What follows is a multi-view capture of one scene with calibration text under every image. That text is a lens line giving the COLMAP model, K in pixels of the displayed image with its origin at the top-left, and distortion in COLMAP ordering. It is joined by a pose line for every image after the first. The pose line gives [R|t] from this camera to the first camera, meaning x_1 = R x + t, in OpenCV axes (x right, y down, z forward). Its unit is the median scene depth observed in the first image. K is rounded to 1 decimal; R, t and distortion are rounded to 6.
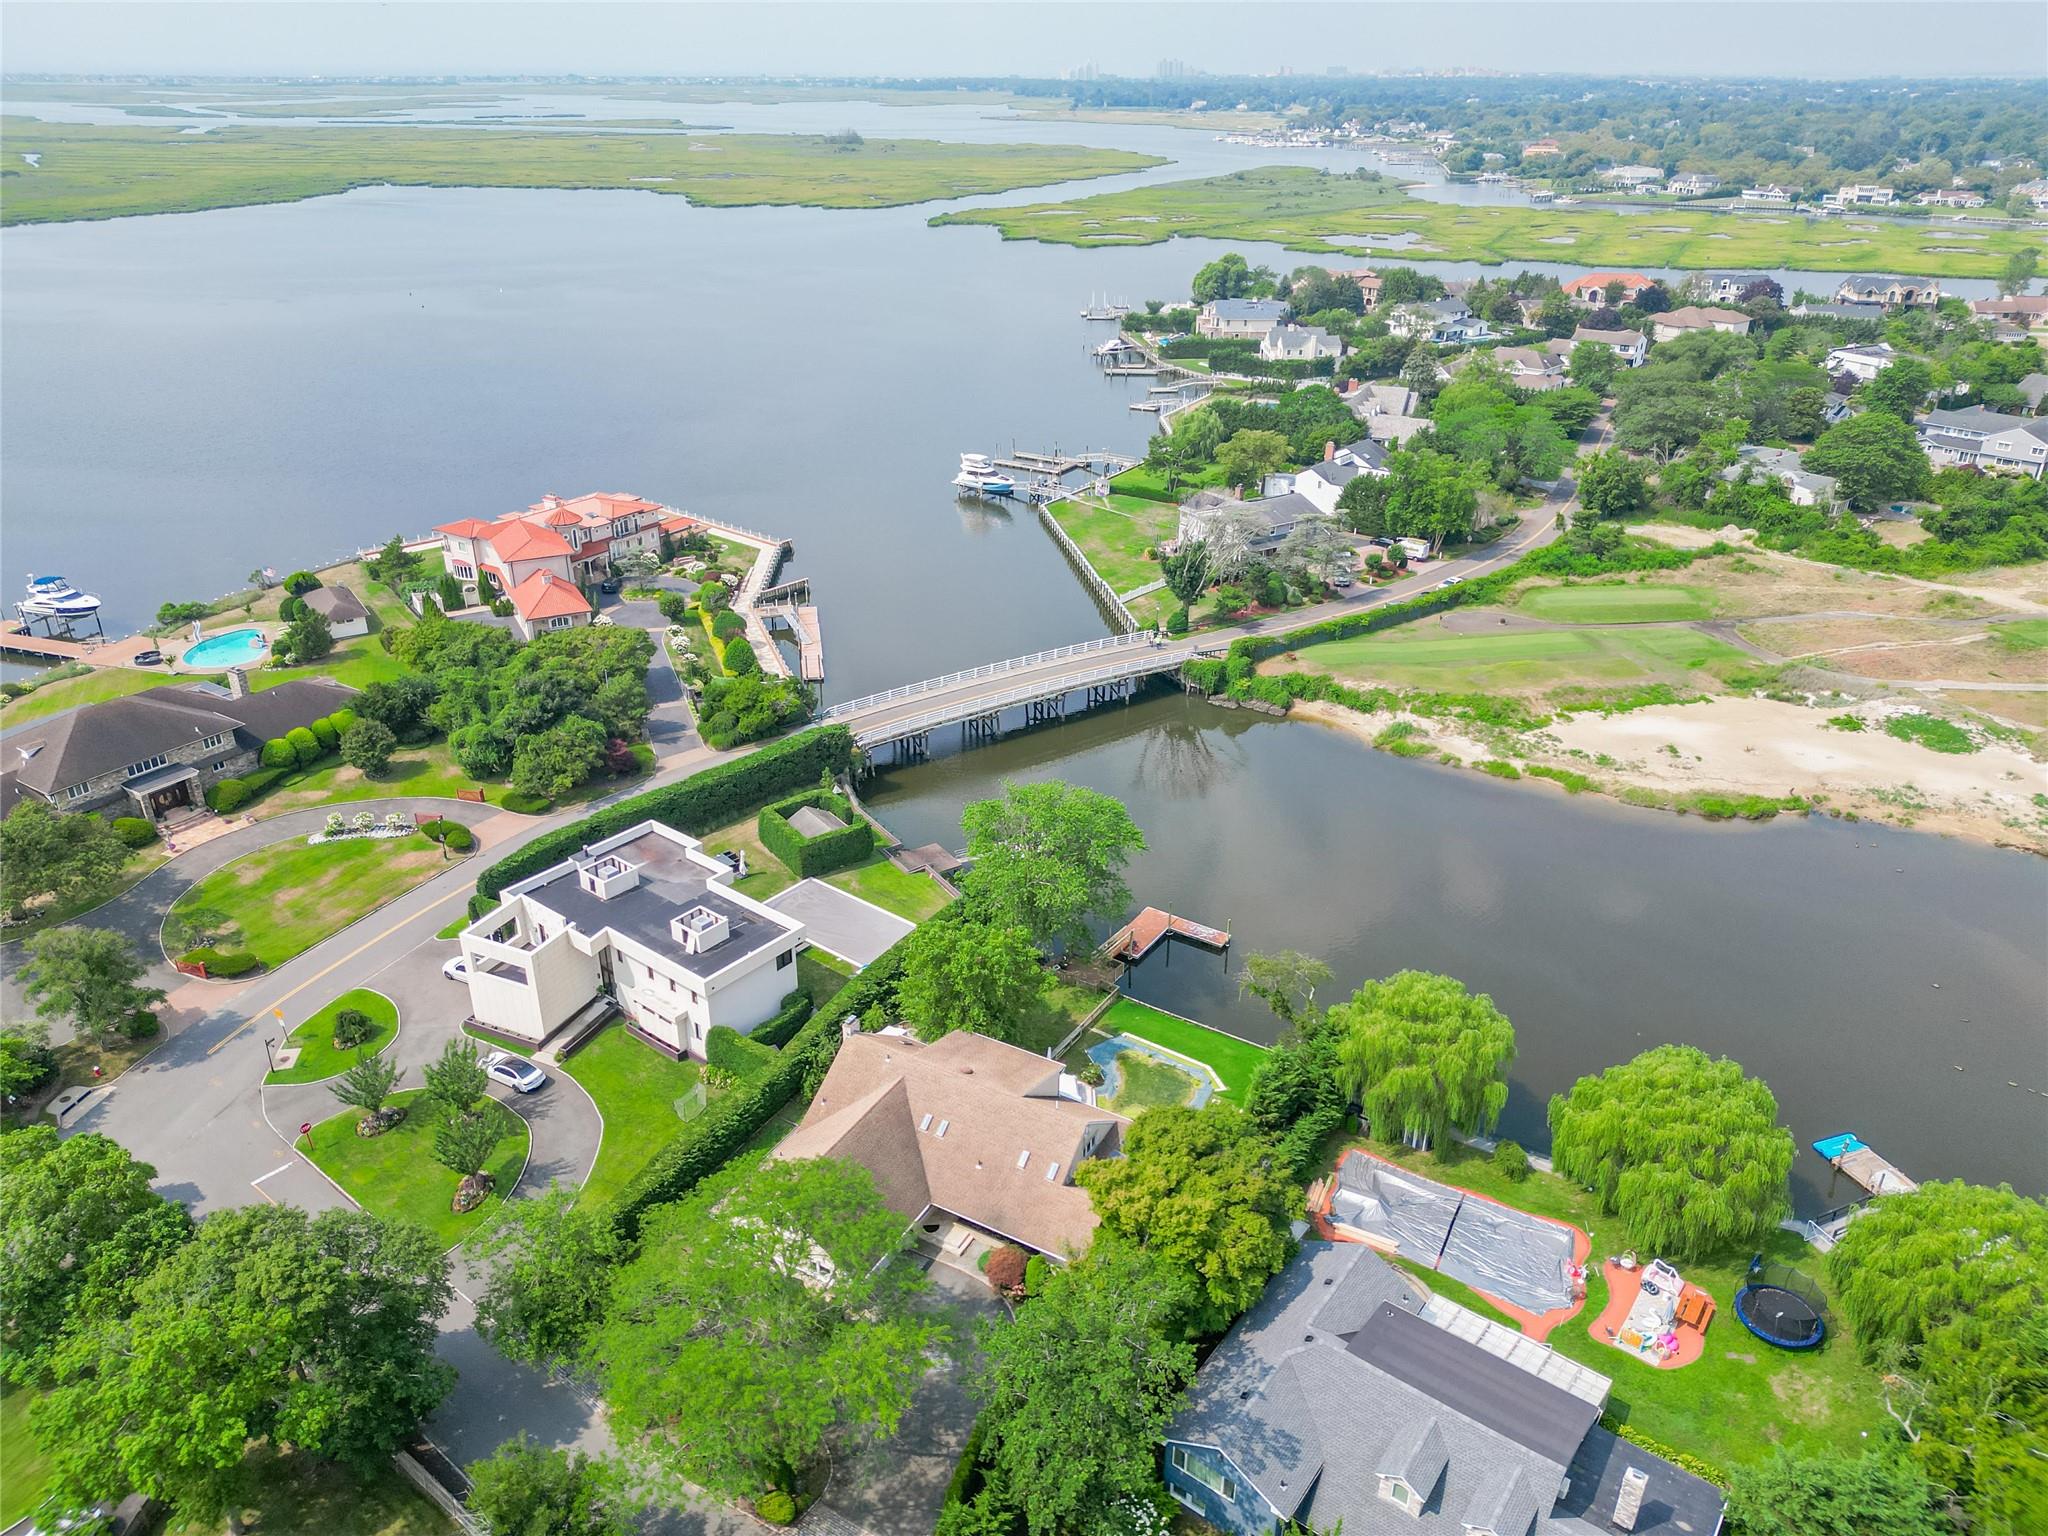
lens RADIAL K [[1441.1, 0, 1011.8], [0, 1441.1, 761.8], [0, 0, 1]] dist [0.071808, -0.077401]
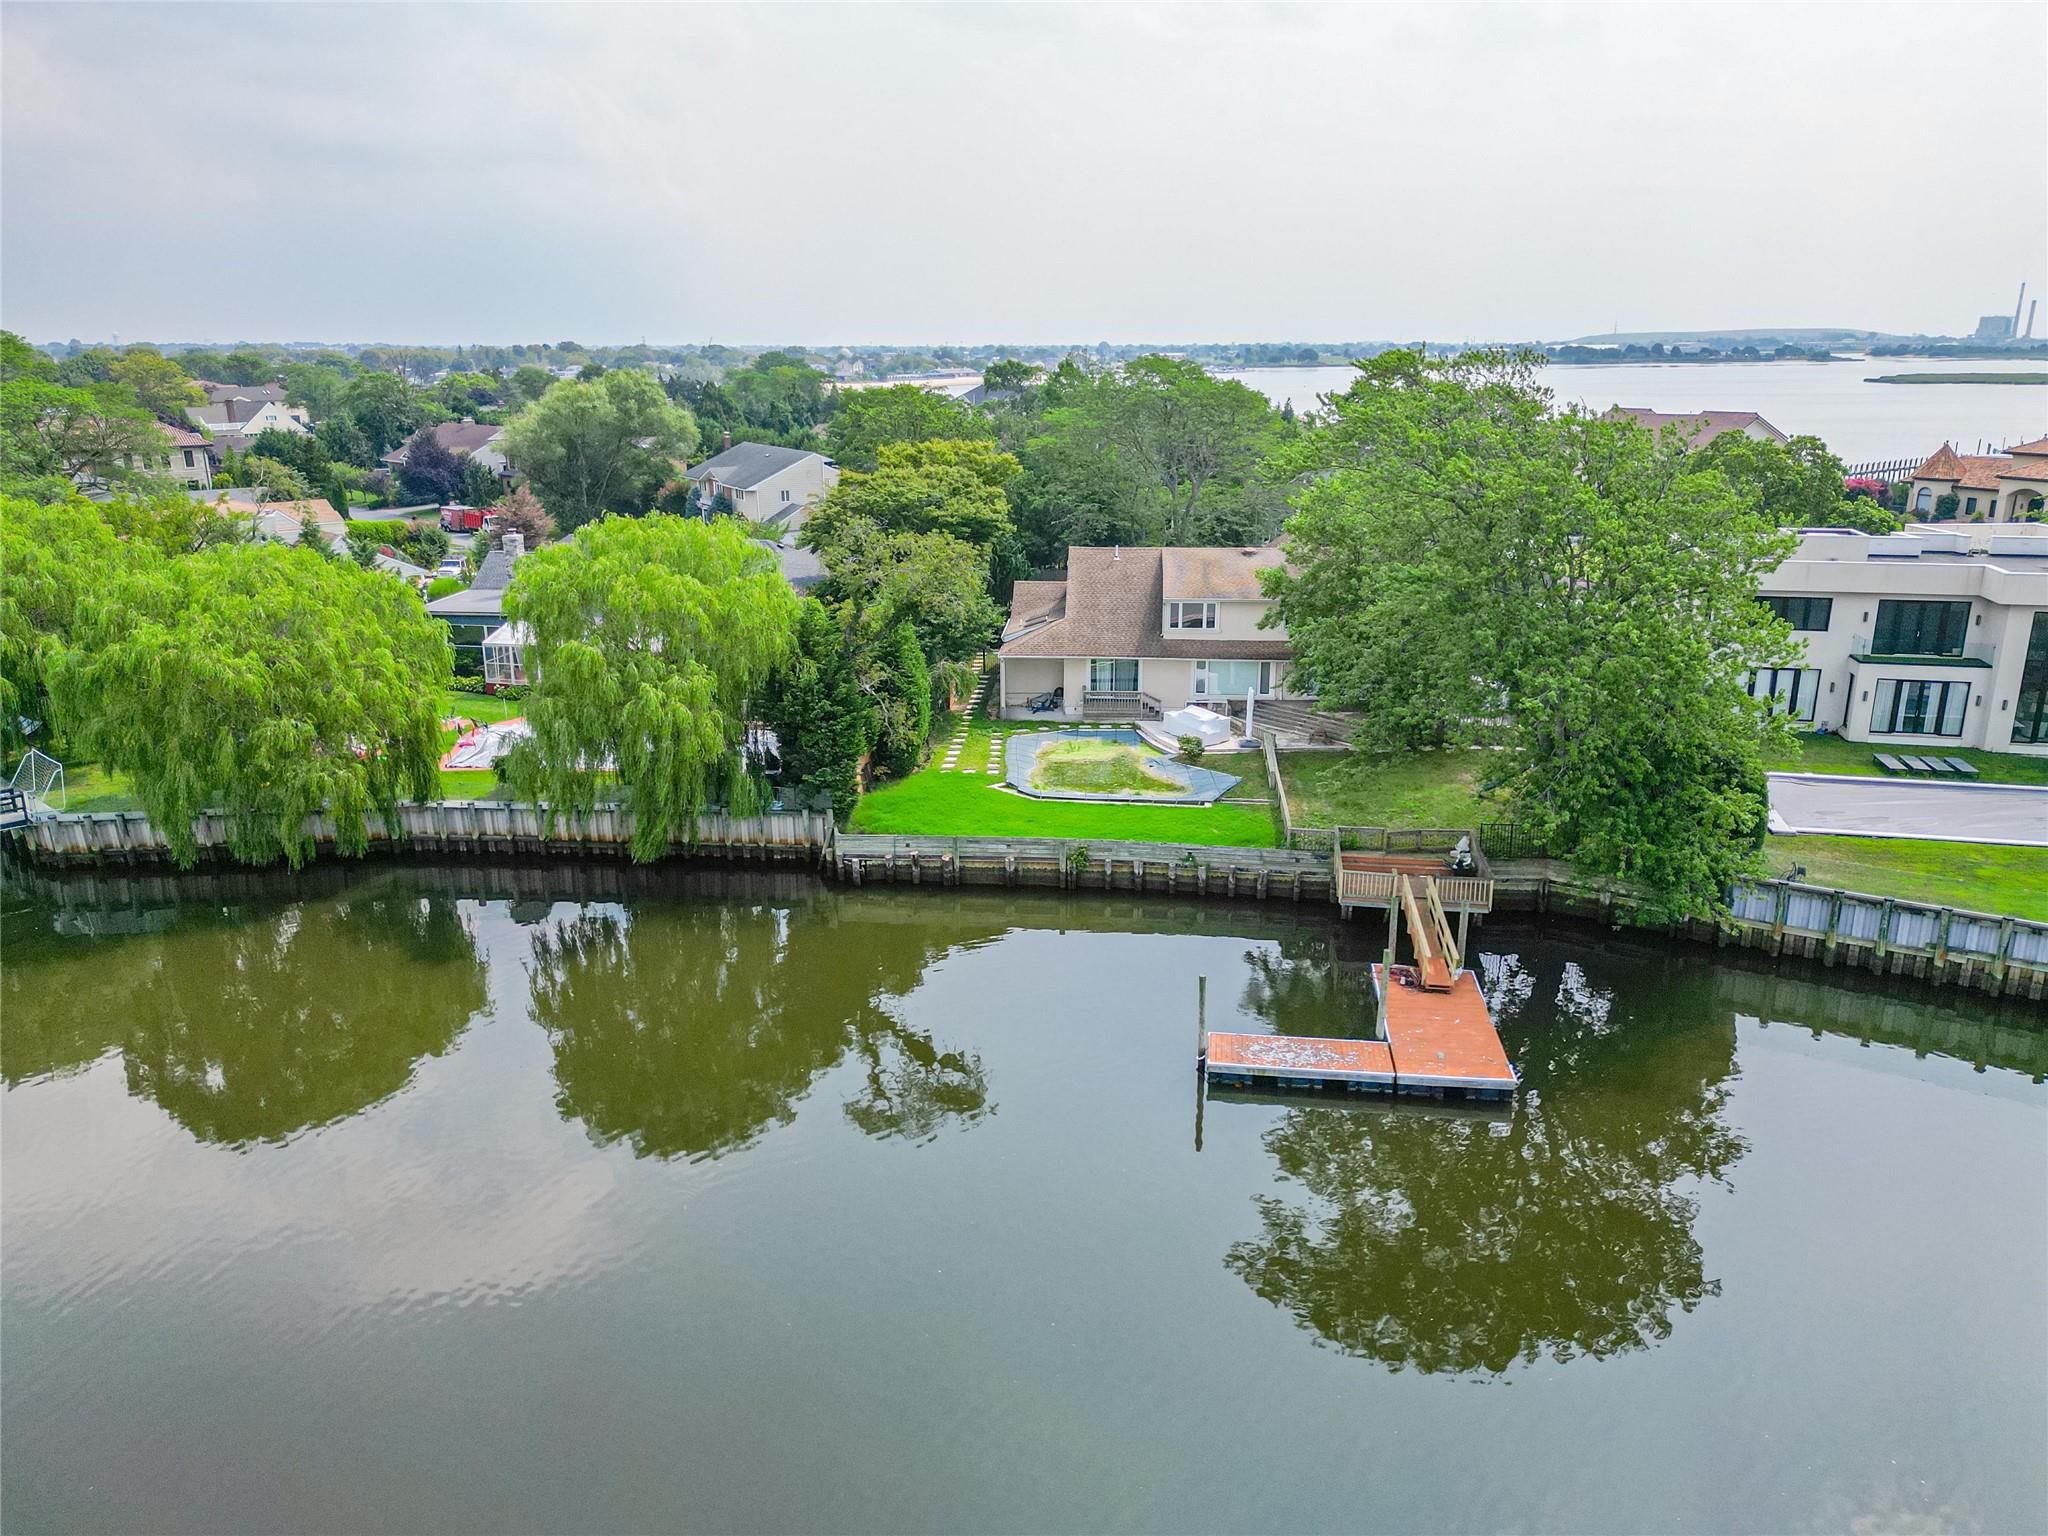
lens RADIAL K [[1441.1, 0, 1017.4], [0, 1441.1, 753.1], [0, 0, 1]] dist [0.071808, -0.077401]
pose [[-0.897862, 0.122103, -0.423007, 0.217350], [-0.190638, 0.758220, 0.623506, -0.084746], [0.396864, 0.640463, -0.657499, 0.785684]]
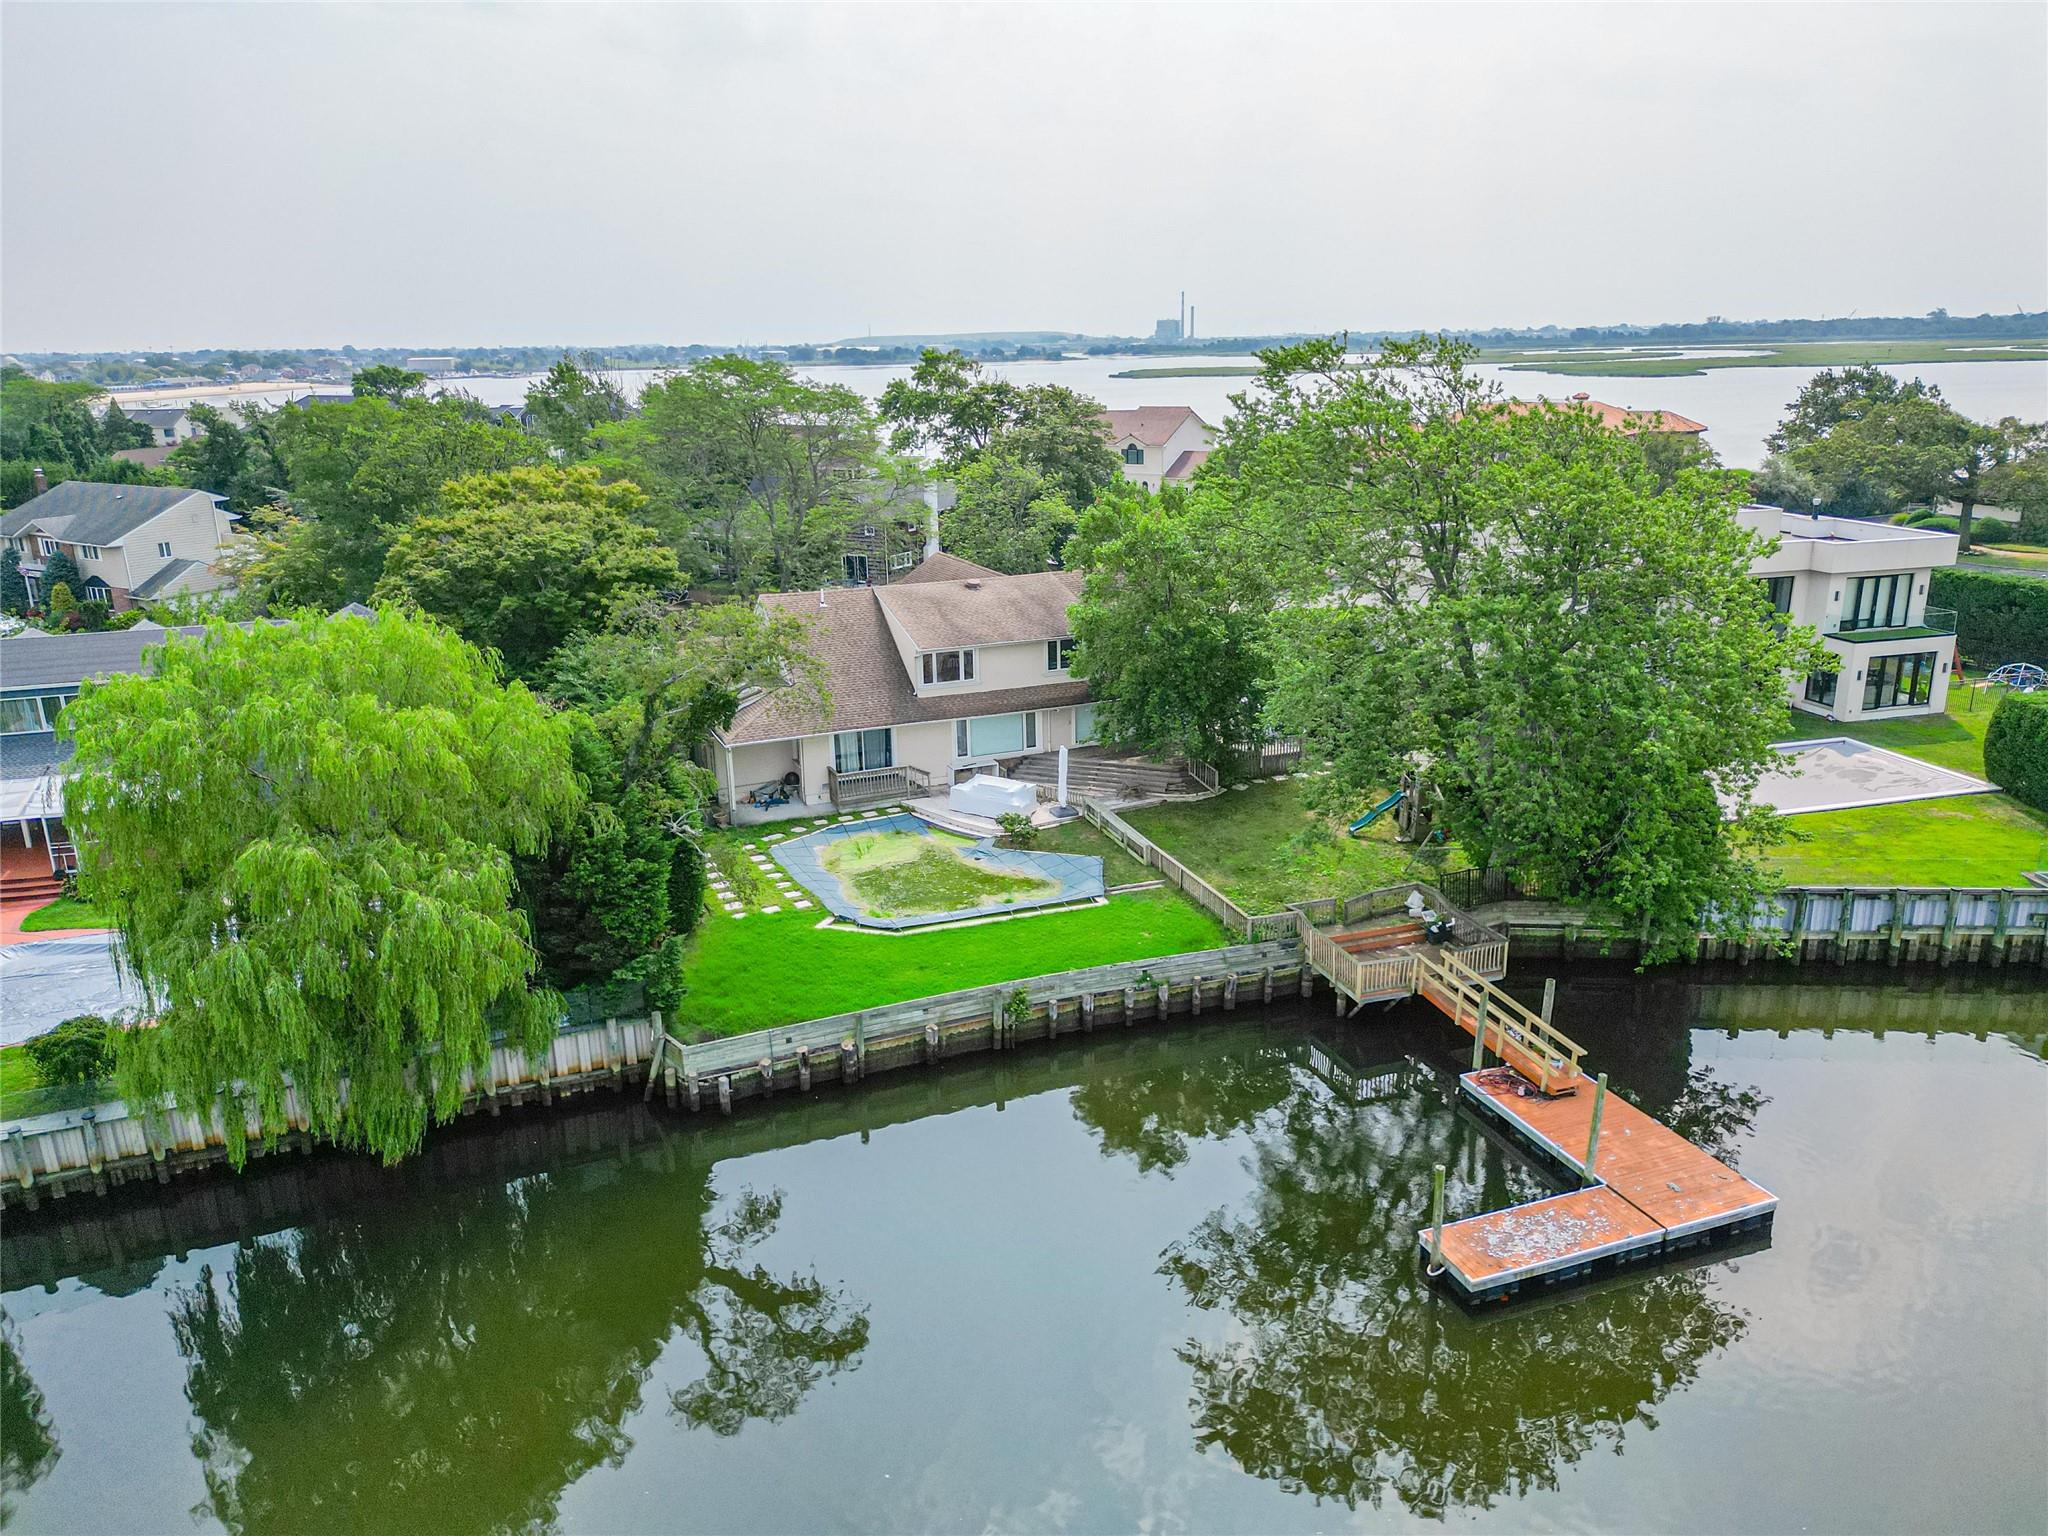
lens RADIAL K [[1441.1, 0, 1024.0], [0, 1441.1, 762.9], [0, 0, 1]] dist [0.071808, -0.077401]
pose [[-0.591989, 0.234846, -0.770971, 0.248612], [-0.339416, 0.794989, 0.502782, -0.031186], [0.730990, 0.559321, -0.390914, 0.678042]]
